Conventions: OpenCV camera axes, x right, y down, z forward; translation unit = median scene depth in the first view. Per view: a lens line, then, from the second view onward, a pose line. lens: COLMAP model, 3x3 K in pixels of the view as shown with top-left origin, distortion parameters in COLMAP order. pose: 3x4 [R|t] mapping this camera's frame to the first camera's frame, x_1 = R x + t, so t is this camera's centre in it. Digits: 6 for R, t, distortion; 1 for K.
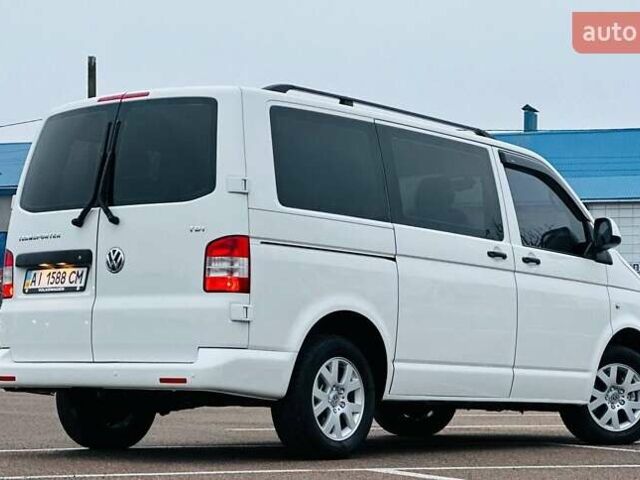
lens RADIAL K [[1708.2, 0, 320.4], [0, 1708.2, 239.7], [0, 0, 1]] dist [-0.210764, 6.805184]
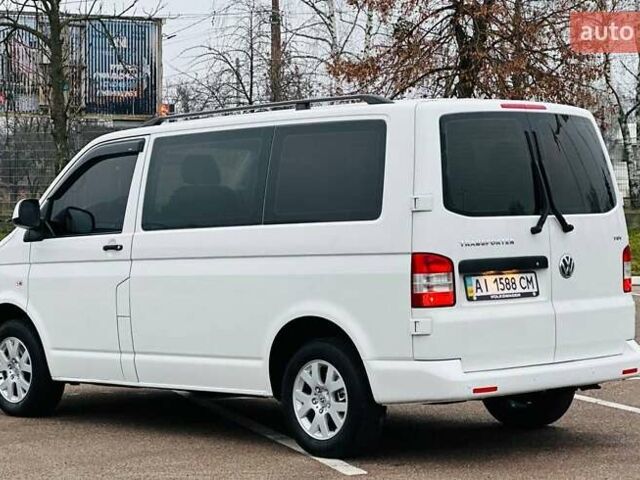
lens RADIAL K [[1752.8, 0, 346.3], [0, 1752.8, 241.8], [0, 0, 1]] dist [0.081445, 1.665952]
pose [[0.129582, -0.033304, 0.991009, -1.192226], [-0.051905, 0.997838, 0.040320, -0.039092], [-0.990209, -0.056663, 0.127573, 0.968442]]
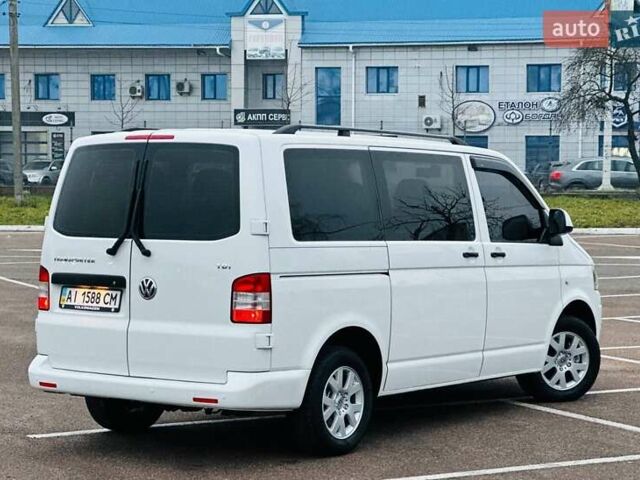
lens RADIAL K [[1595.1, 0, 328.0], [0, 1595.1, 241.2], [0, 0, 1]] dist [-0.084660, 5.491788]
pose [[0.997644, -0.007766, 0.068166, -0.070925], [-0.000020, 0.993539, 0.113491, -0.134818], [-0.068607, -0.113225, 0.991198, -0.050785]]
